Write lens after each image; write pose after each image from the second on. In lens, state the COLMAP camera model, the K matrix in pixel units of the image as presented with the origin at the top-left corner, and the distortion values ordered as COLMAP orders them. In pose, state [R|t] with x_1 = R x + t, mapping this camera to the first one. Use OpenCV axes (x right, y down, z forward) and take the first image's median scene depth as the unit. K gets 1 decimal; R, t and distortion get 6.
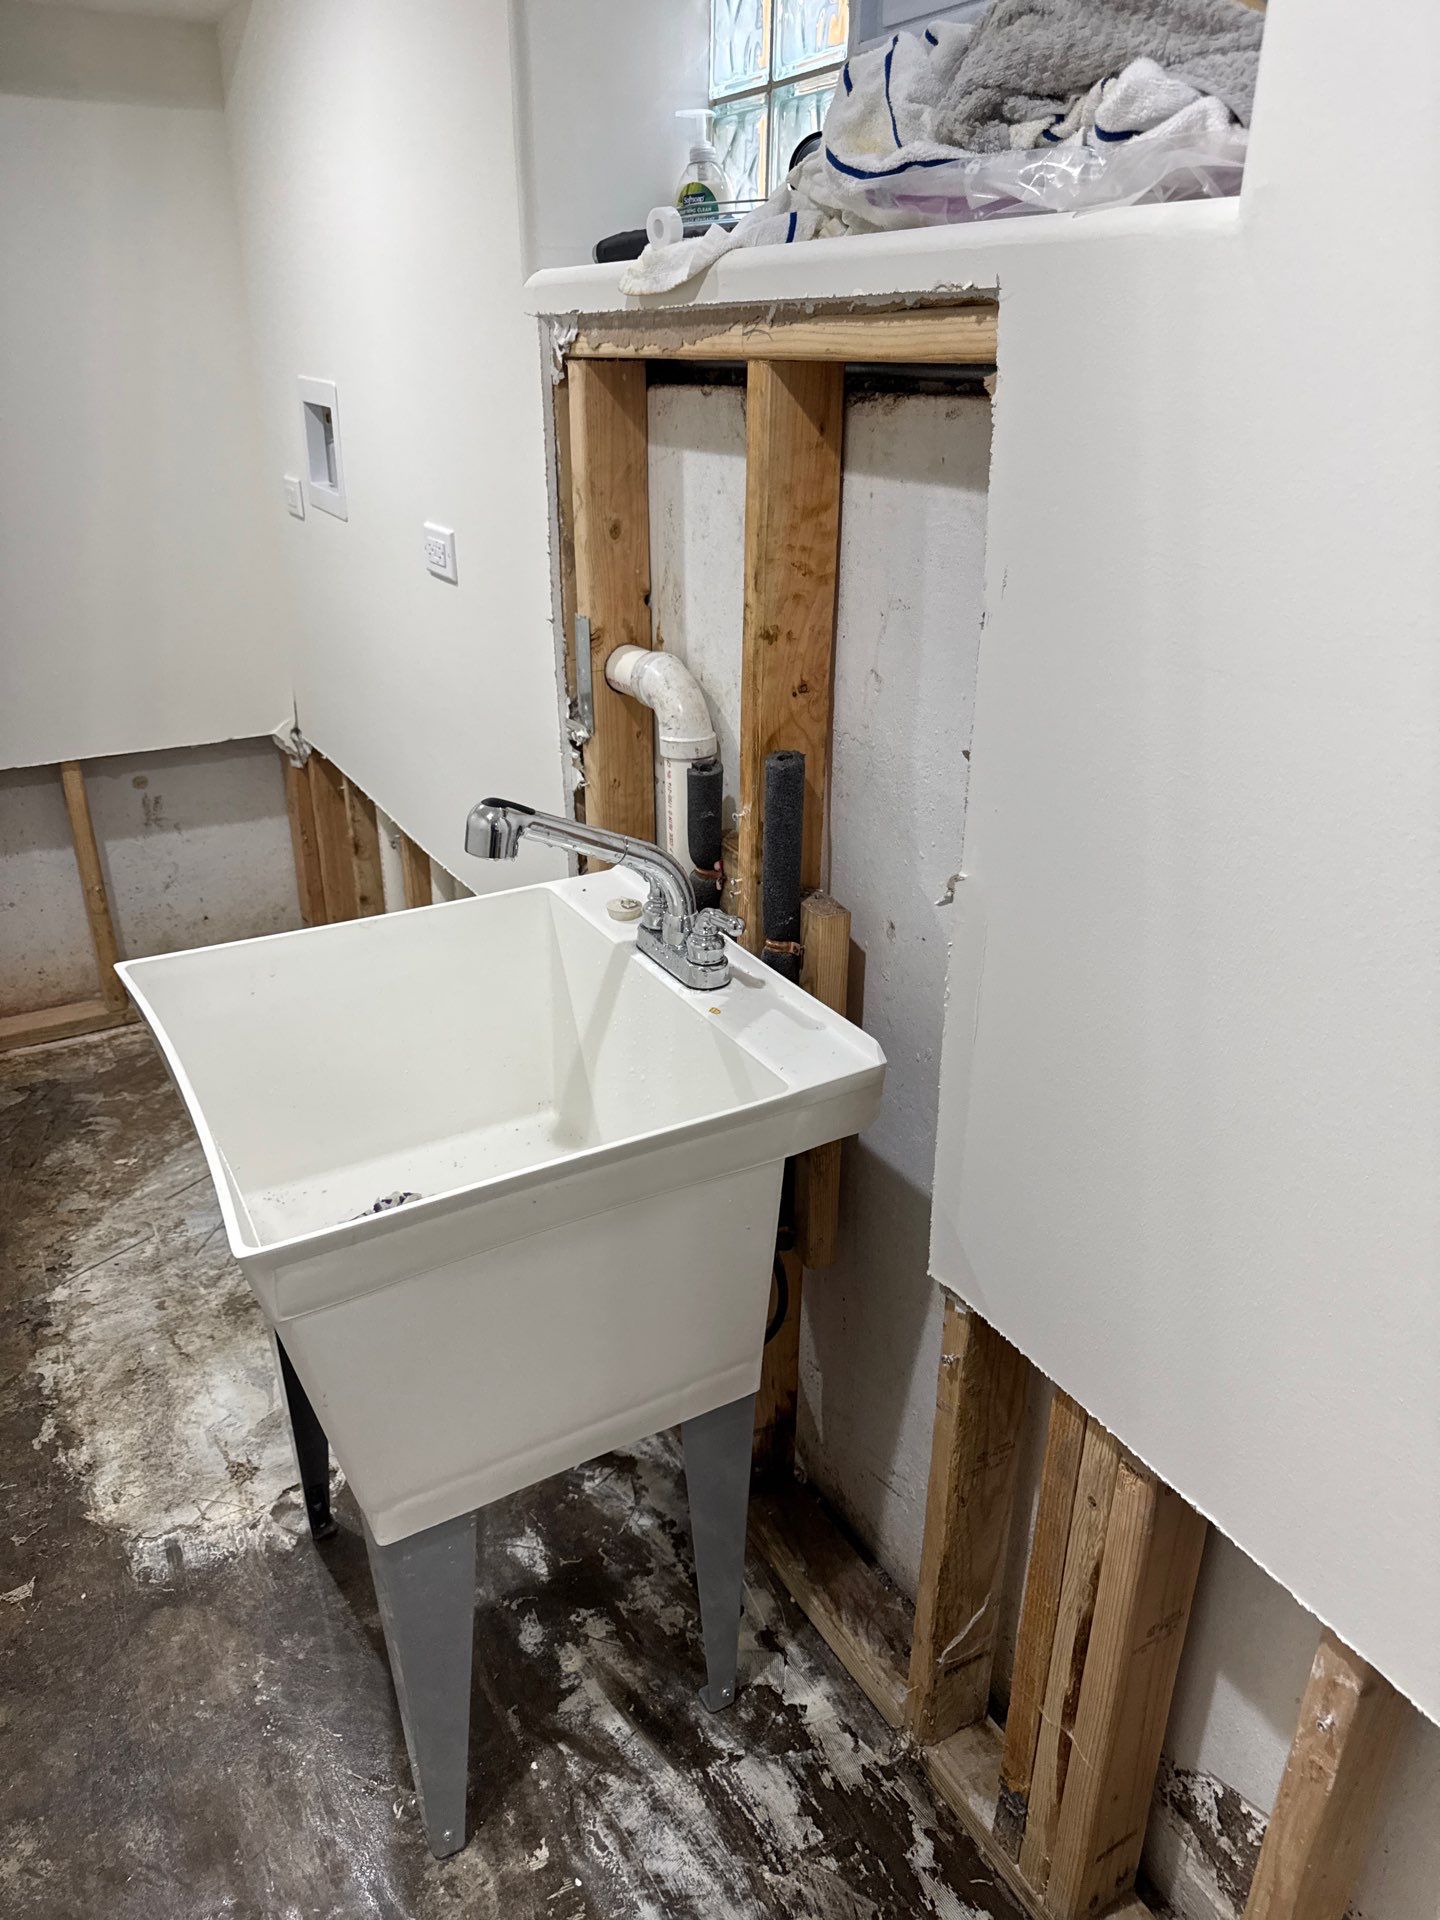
lens RADIAL K [[1306.8, 0, 720.0], [0, 1306.8, 960.0], [0, 0, 1]] dist [0.027742, -0.000671]
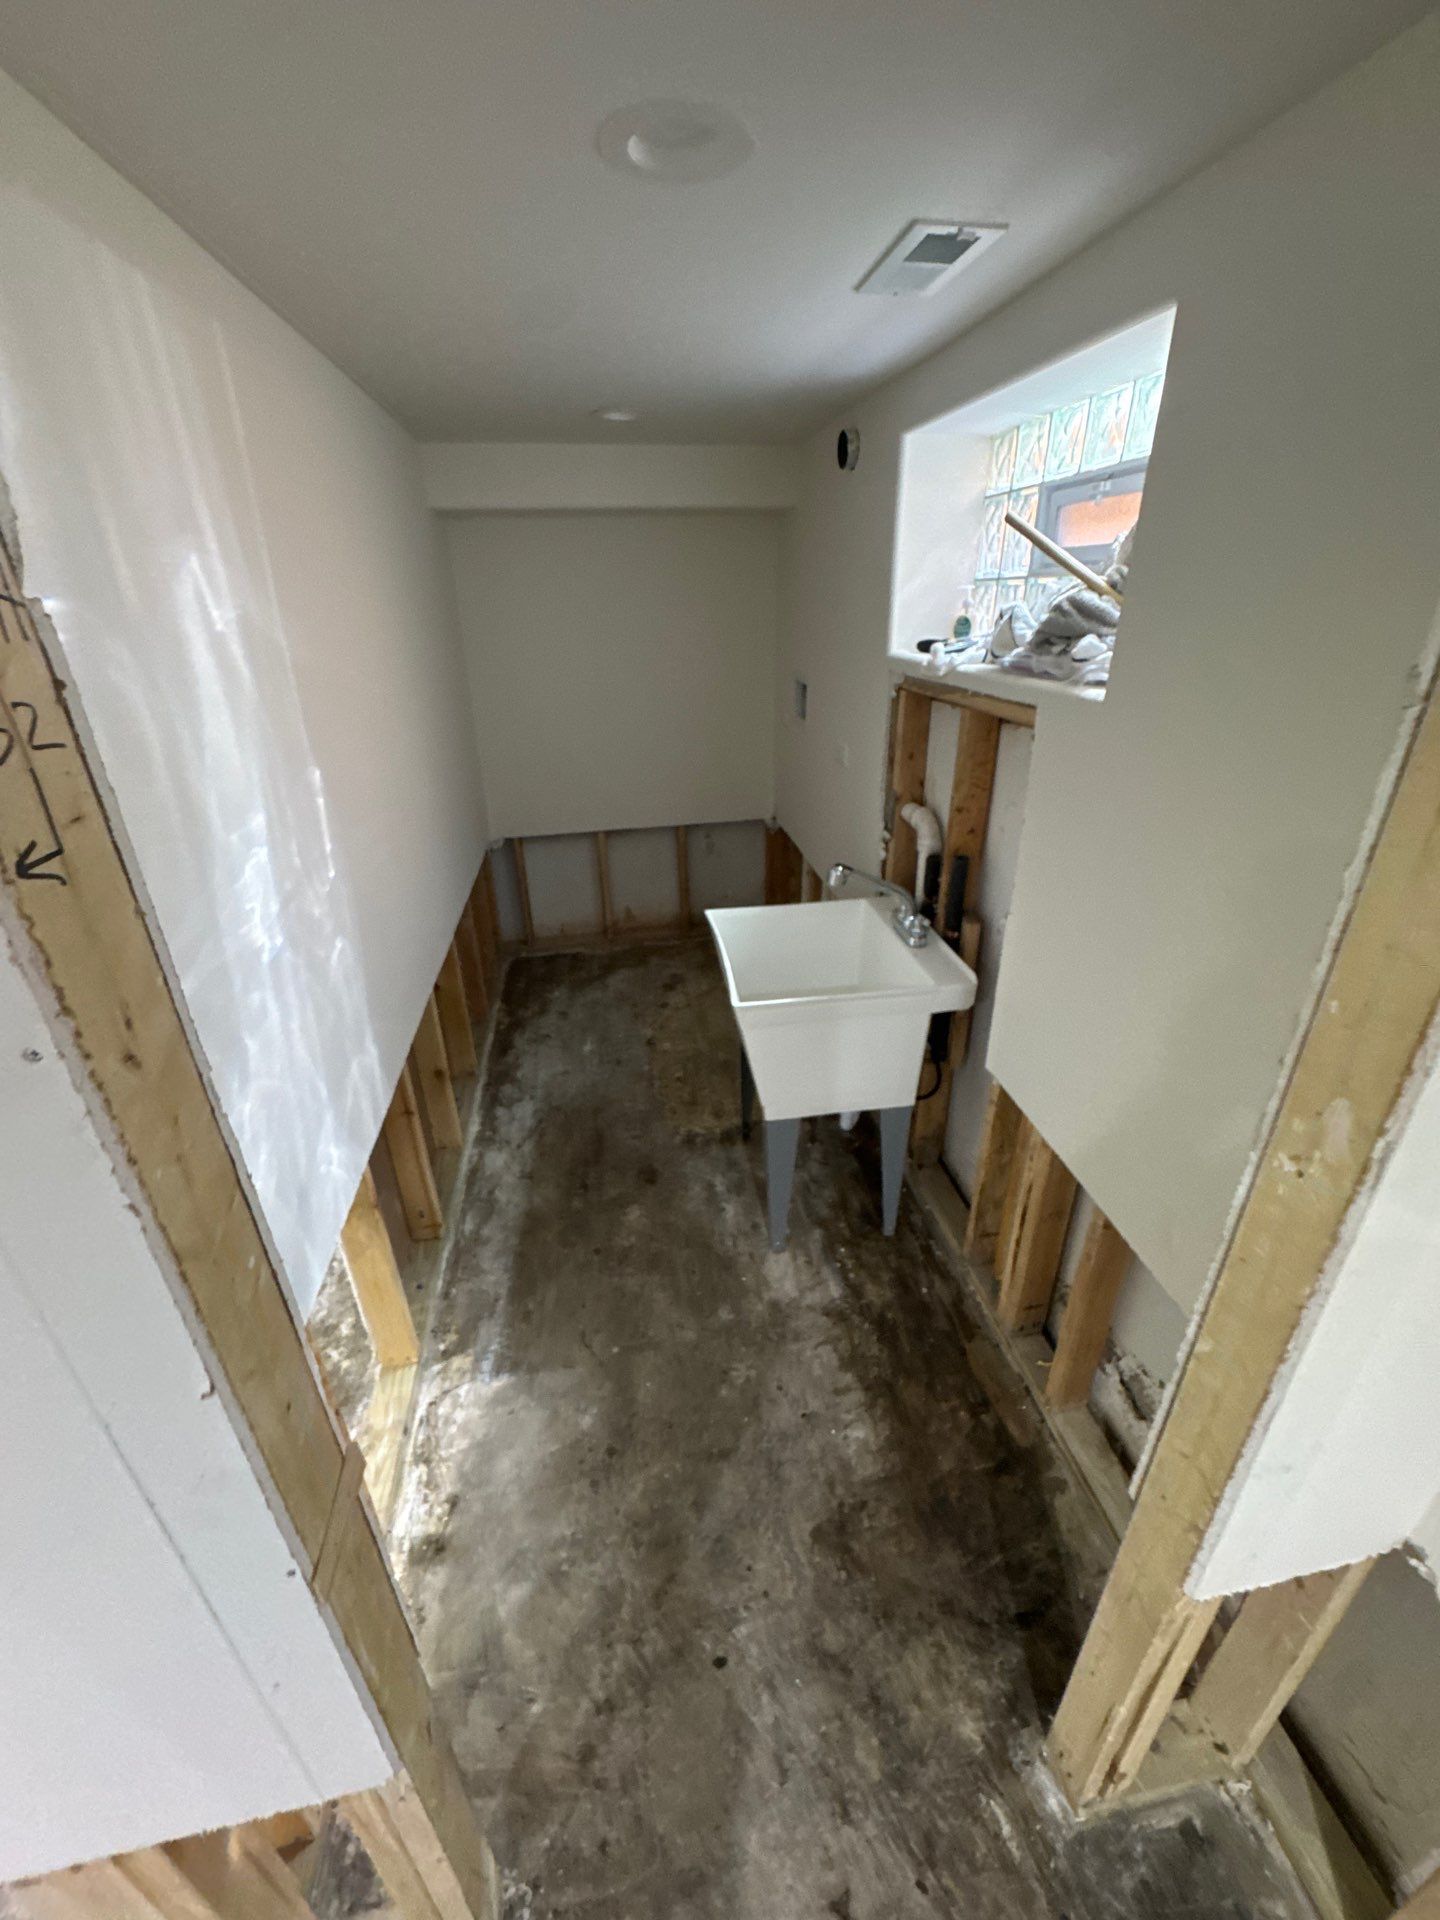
lens RADIAL K [[765.2, 0, 719.4], [0, 765.2, 959.2], [0, 0, 1]] dist [-0.002593, 0.000081]
pose [[0.929196, 0.135190, -0.343976, 0.135557], [-0.124333, 0.990795, 0.053538, 0.013351], [0.348047, -0.006980, 0.937451, -0.480324]]
